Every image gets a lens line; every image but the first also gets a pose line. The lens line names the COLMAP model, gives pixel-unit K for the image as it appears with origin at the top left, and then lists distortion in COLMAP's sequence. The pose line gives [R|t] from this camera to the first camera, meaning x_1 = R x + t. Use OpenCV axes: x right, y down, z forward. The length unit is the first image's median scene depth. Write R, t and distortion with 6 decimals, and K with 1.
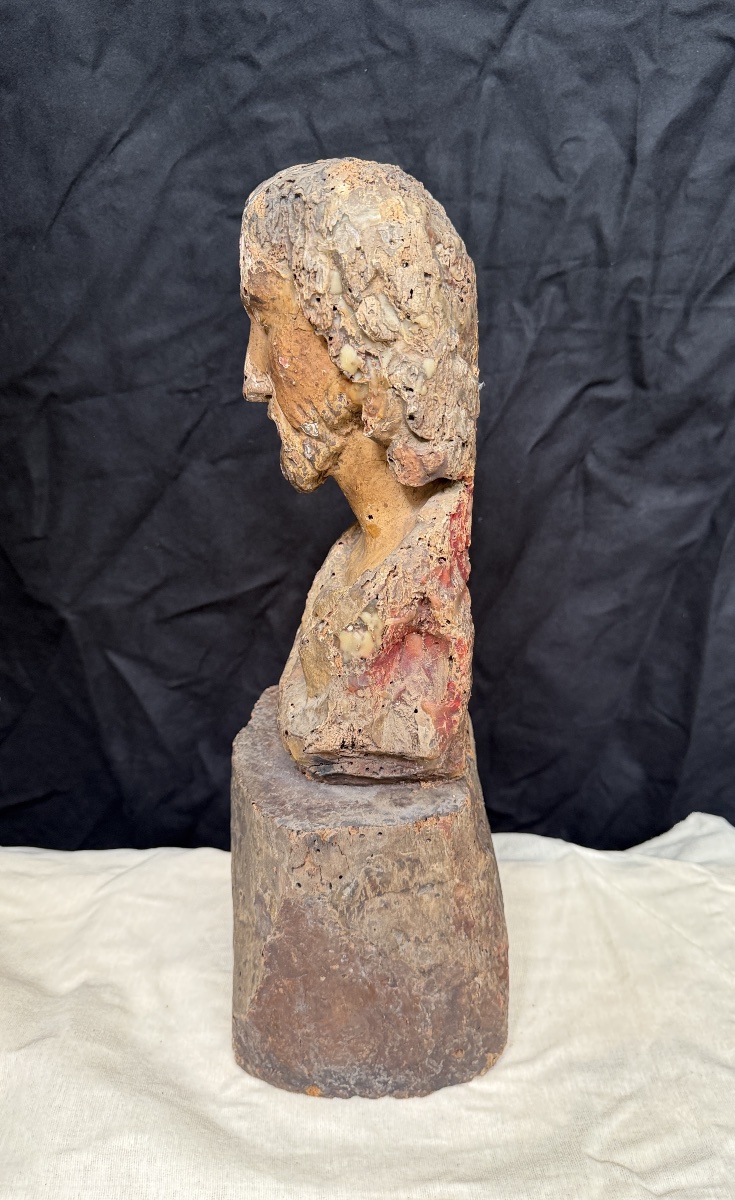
lens RADIAL K [[873.8, 0, 392.1], [0, 873.8, 611.7], [0, 0, 1]] dist [-0.016180, -0.007584]
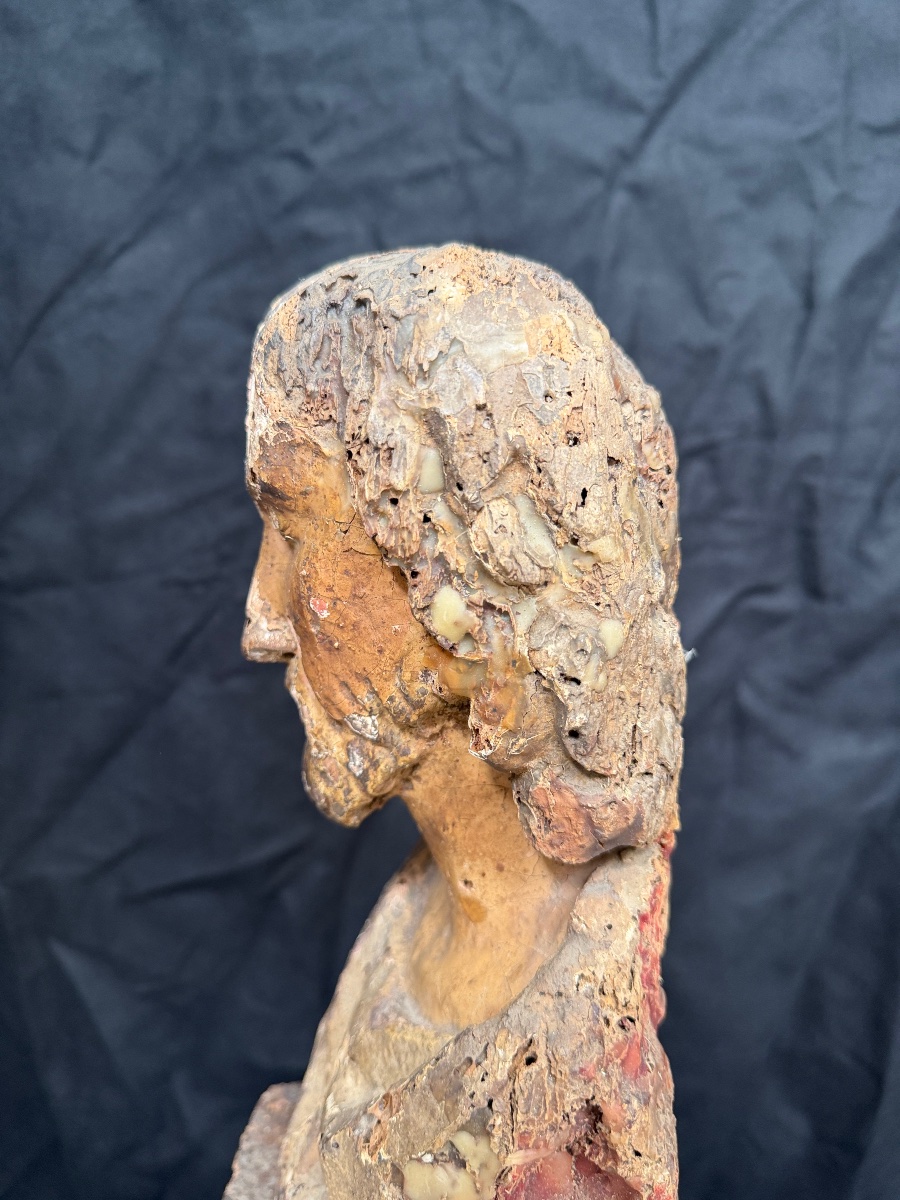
lens RADIAL K [[871.9, 0, 445.8], [0, 871.9, 588.0], [0, 0, 1]] dist [0.005595, -0.052681]
pose [[0.999350, 0.032587, 0.015444, -0.036940], [-0.029156, 0.982158, -0.185782, -0.131495], [-0.021223, 0.185211, 0.982470, 0.314412]]
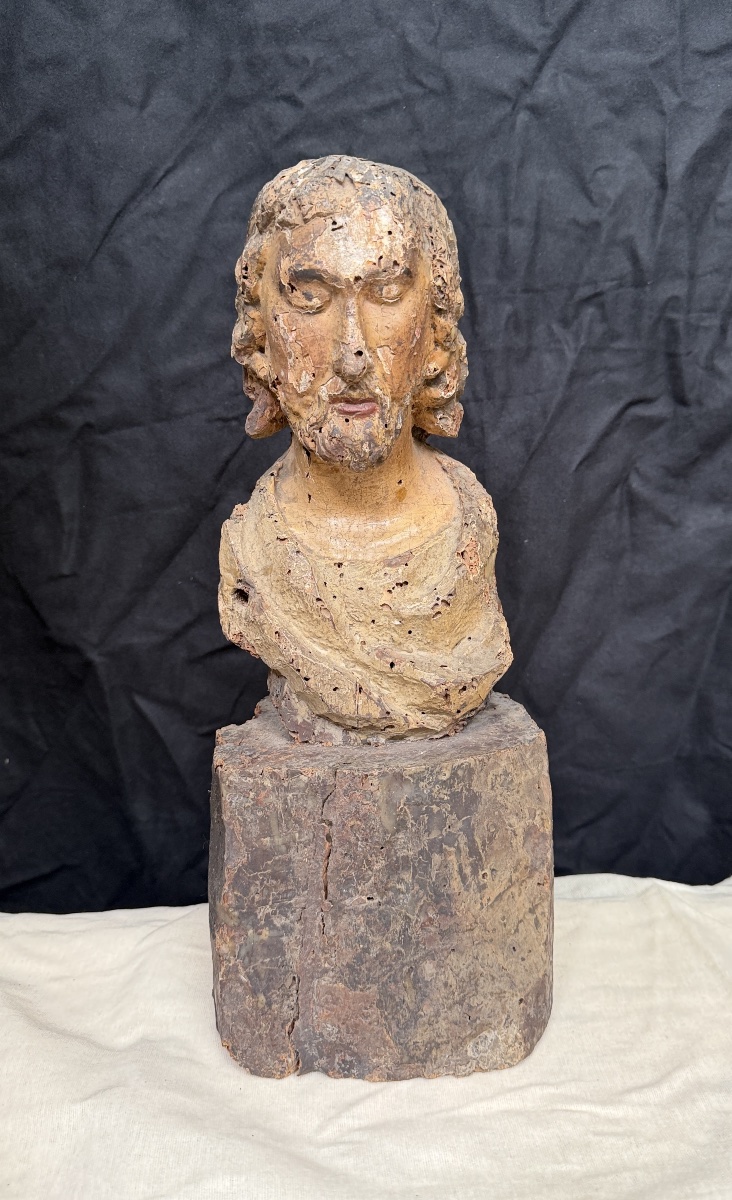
lens RADIAL K [[942.9, 0, 383.0], [0, 942.9, 592.1], [0, 0, 1]] dist [0.025144, -0.069851]
pose [[0.999098, -0.030758, 0.029275, -0.102237], [0.034832, 0.987961, -0.150728, 0.114283], [-0.024286, 0.151612, 0.988142, -0.028841]]
